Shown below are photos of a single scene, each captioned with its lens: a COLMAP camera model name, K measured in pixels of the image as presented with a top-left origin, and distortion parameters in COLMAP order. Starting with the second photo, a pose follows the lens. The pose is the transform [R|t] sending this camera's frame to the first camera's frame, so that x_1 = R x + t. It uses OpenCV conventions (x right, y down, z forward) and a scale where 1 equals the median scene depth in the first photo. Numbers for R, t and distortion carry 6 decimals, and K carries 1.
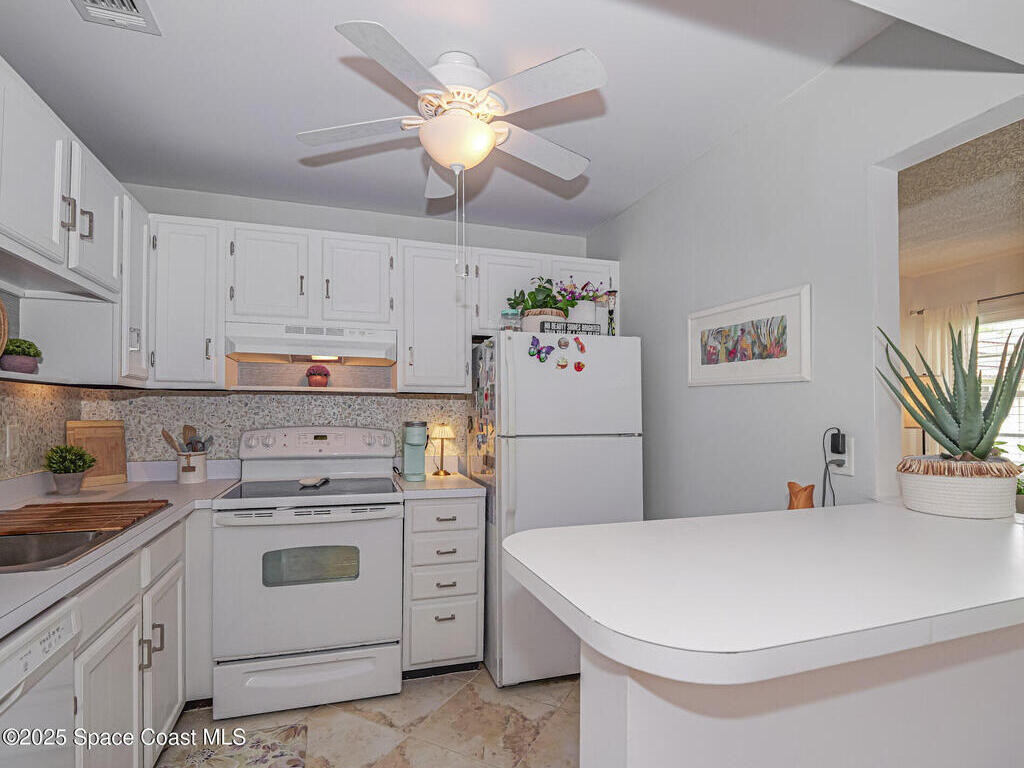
lens RADIAL K [[497.8, 0, 501.1], [0, 497.8, 411.1], [0, 0, 1]] dist [-0.009131, -0.000677]
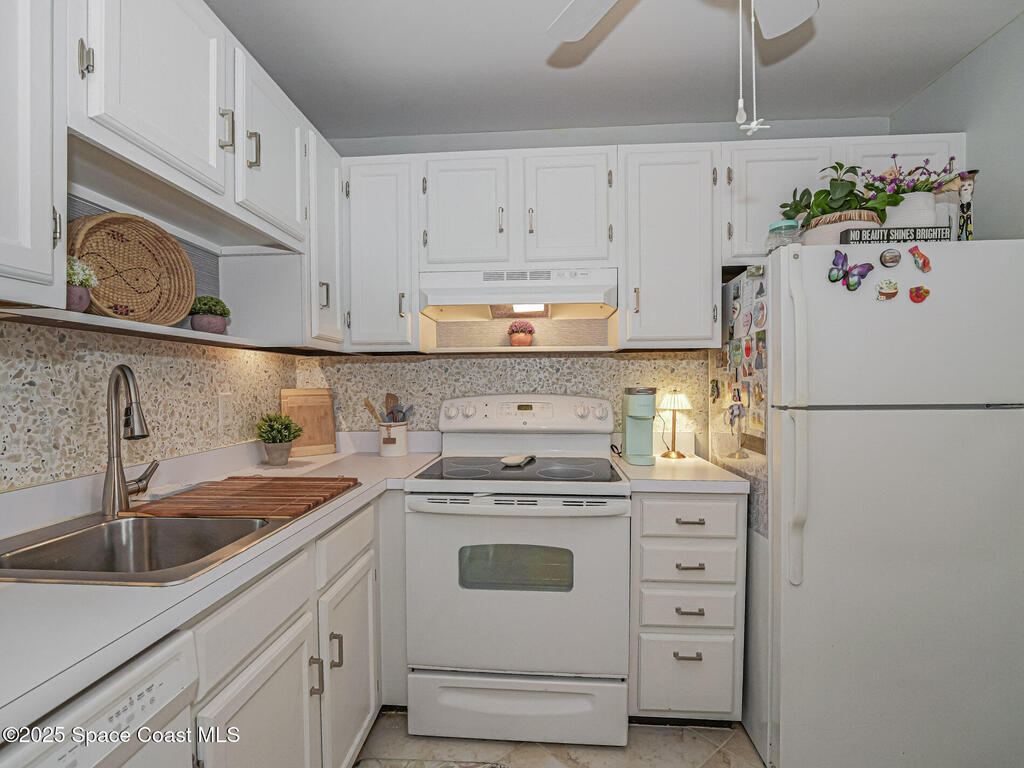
lens RADIAL K [[497.8, 0, 501.1], [0, 497.8, 411.1], [0, 0, 1]] dist [-0.009131, -0.000677]
pose [[0.920343, 0.008844, -0.391012, -0.080488], [0.013511, 0.998429, 0.054383, 0.014475], [0.390879, -0.055334, 0.918777, 0.237839]]
